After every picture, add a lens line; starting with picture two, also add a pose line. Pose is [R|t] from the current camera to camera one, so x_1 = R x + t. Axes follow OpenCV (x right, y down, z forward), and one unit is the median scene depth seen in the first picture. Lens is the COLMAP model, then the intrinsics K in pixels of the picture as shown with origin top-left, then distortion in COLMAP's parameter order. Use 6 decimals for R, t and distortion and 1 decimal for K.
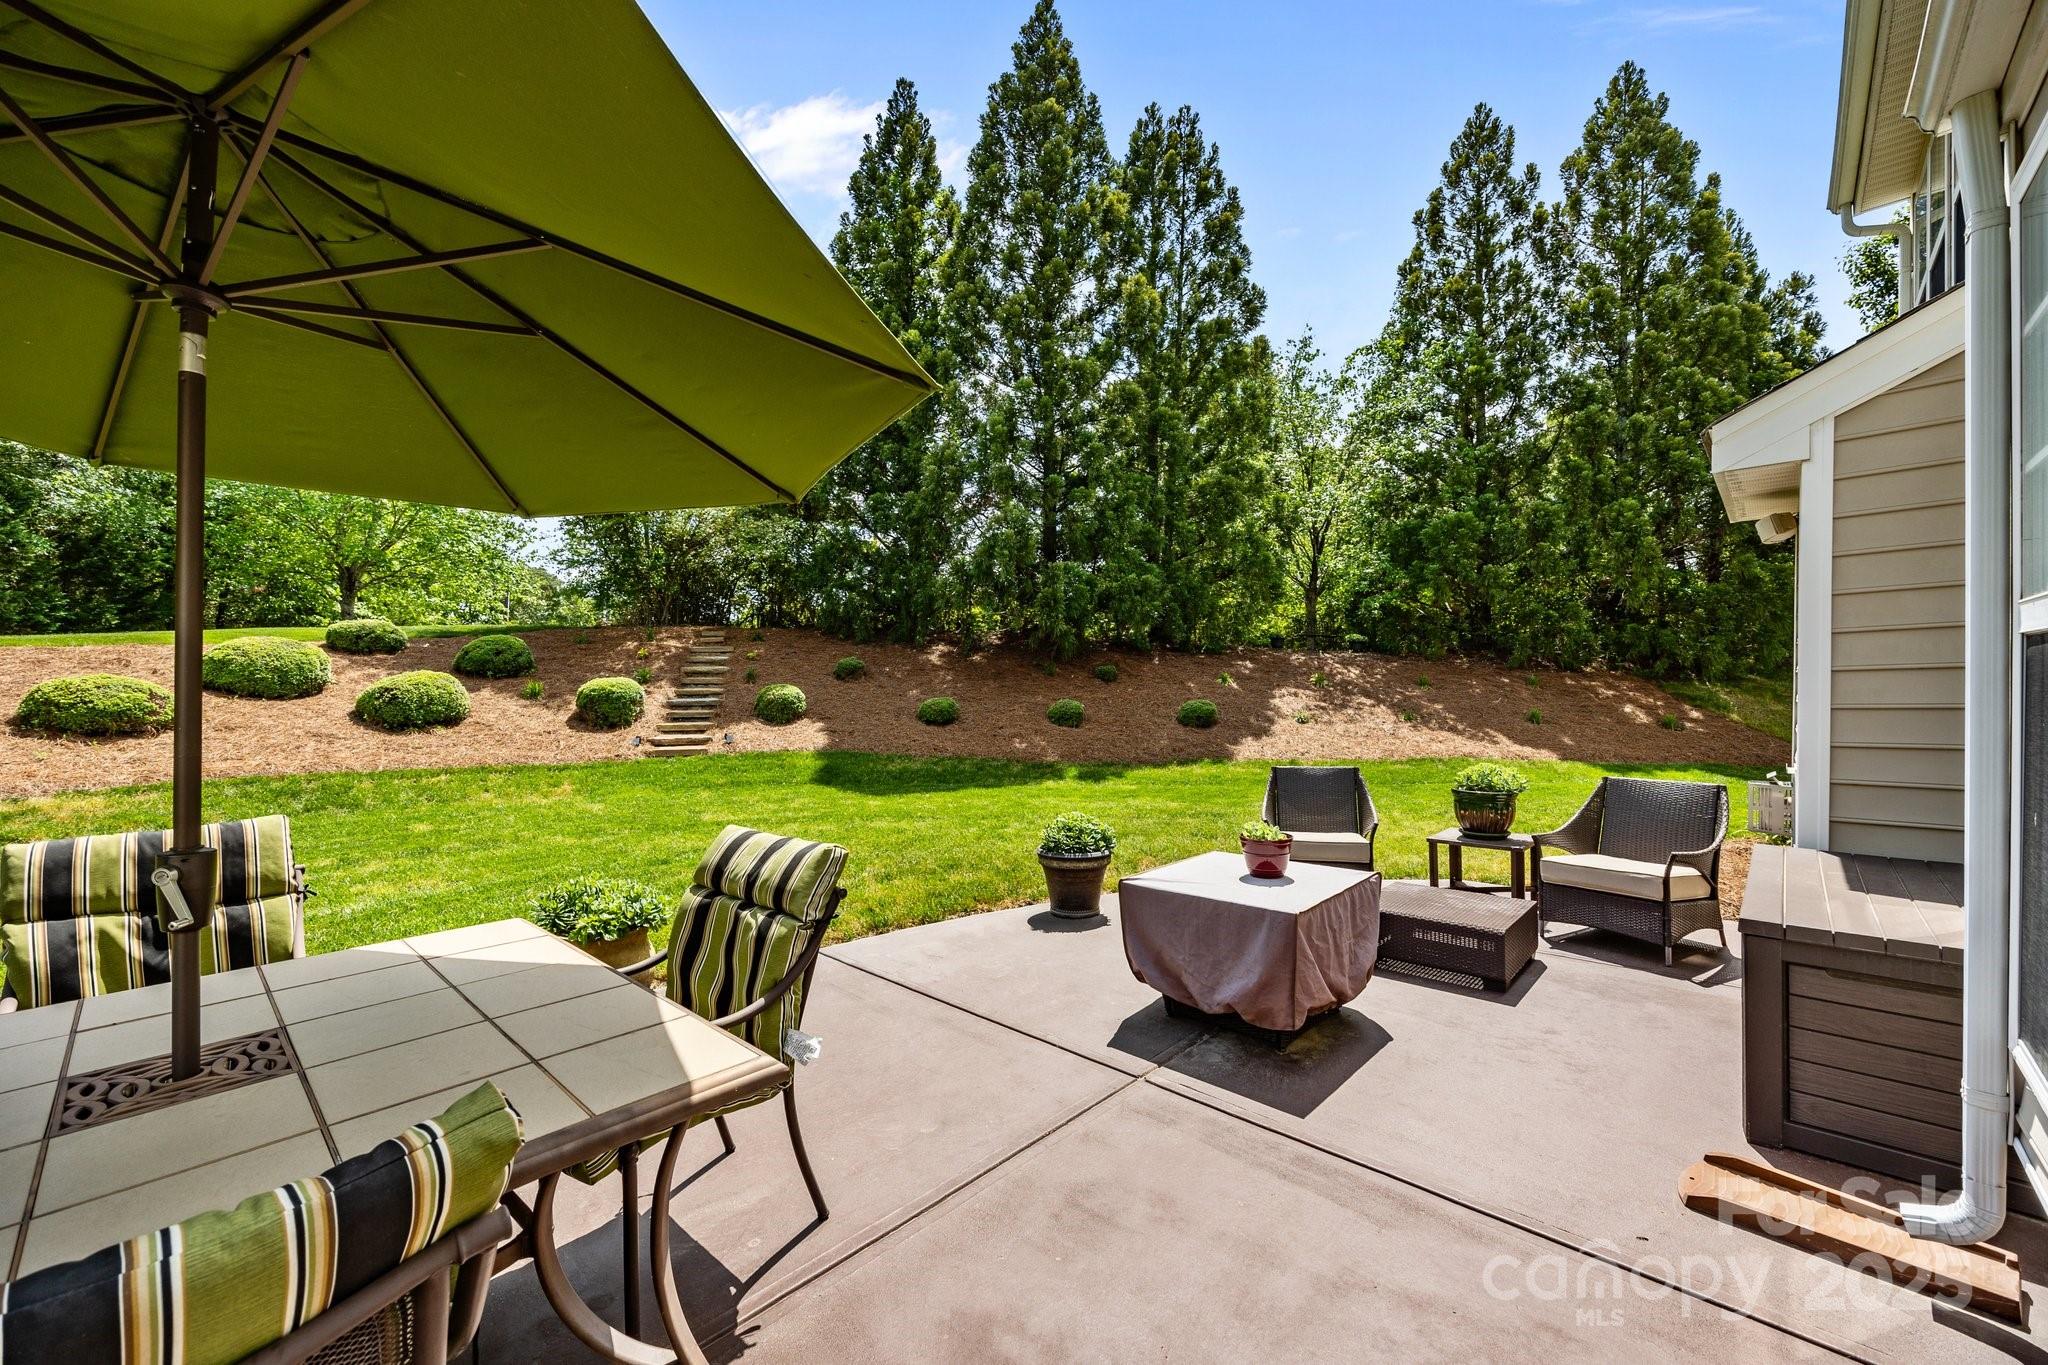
lens RADIAL K [[783.8, 0, 1023.7], [0, 783.8, 691.3], [0, 0, 1]] dist [-0.003981, -0.000269]
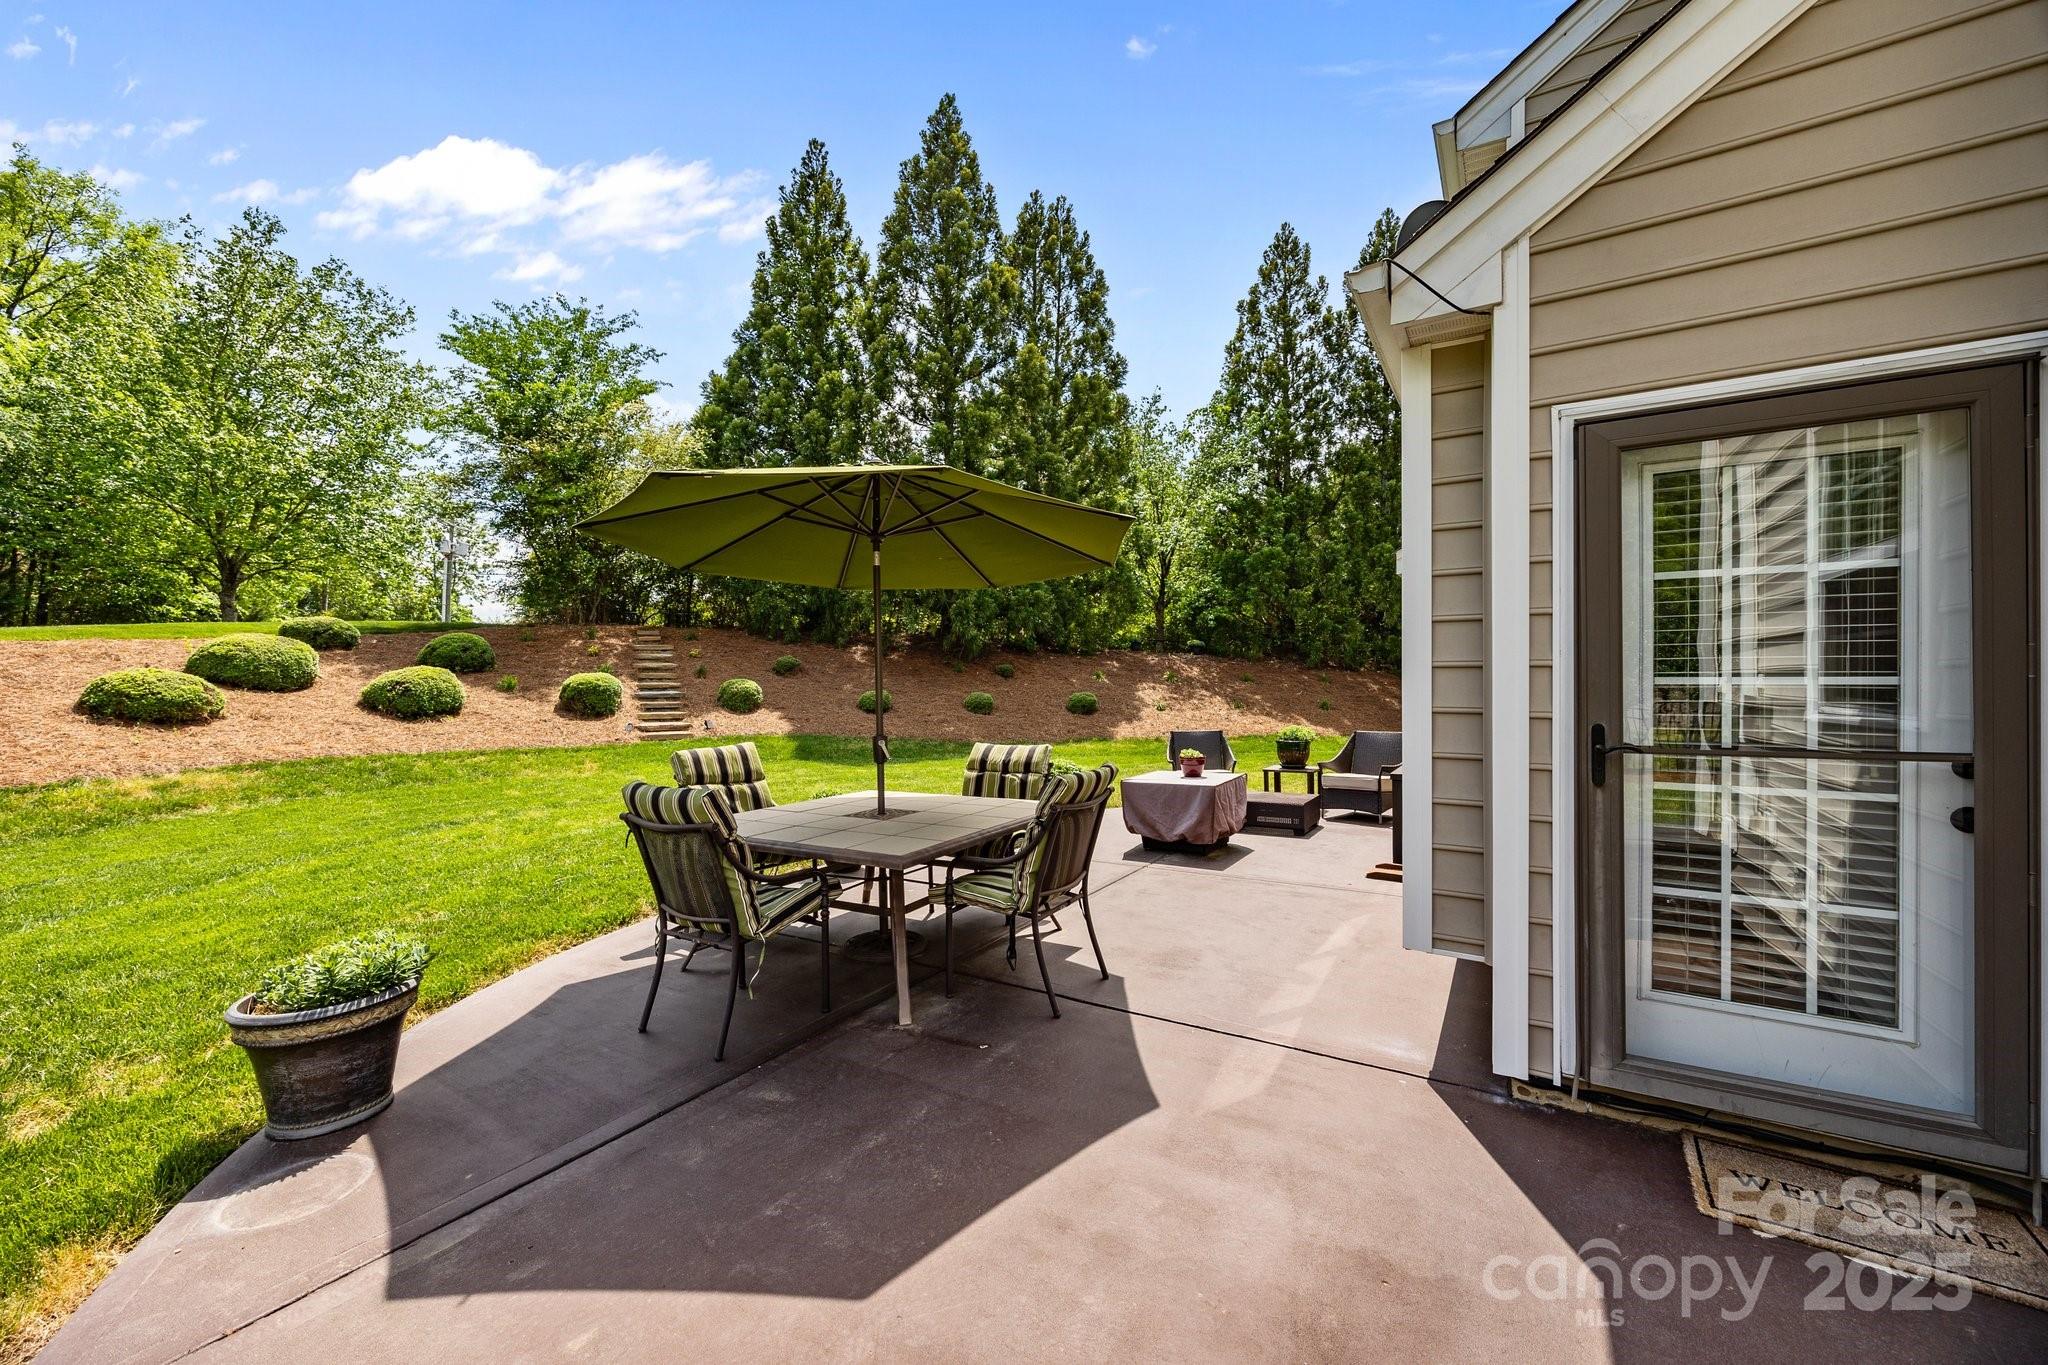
lens RADIAL K [[783.8, 0, 1025.2], [0, 783.8, 679.8], [0, 0, 1]] dist [-0.003981, -0.000269]
pose [[0.978521, 0.002066, 0.206139, -0.111921], [-0.000035, 0.999951, -0.009859, 0.002989], [-0.206149, 0.009640, 0.978473, -0.184850]]
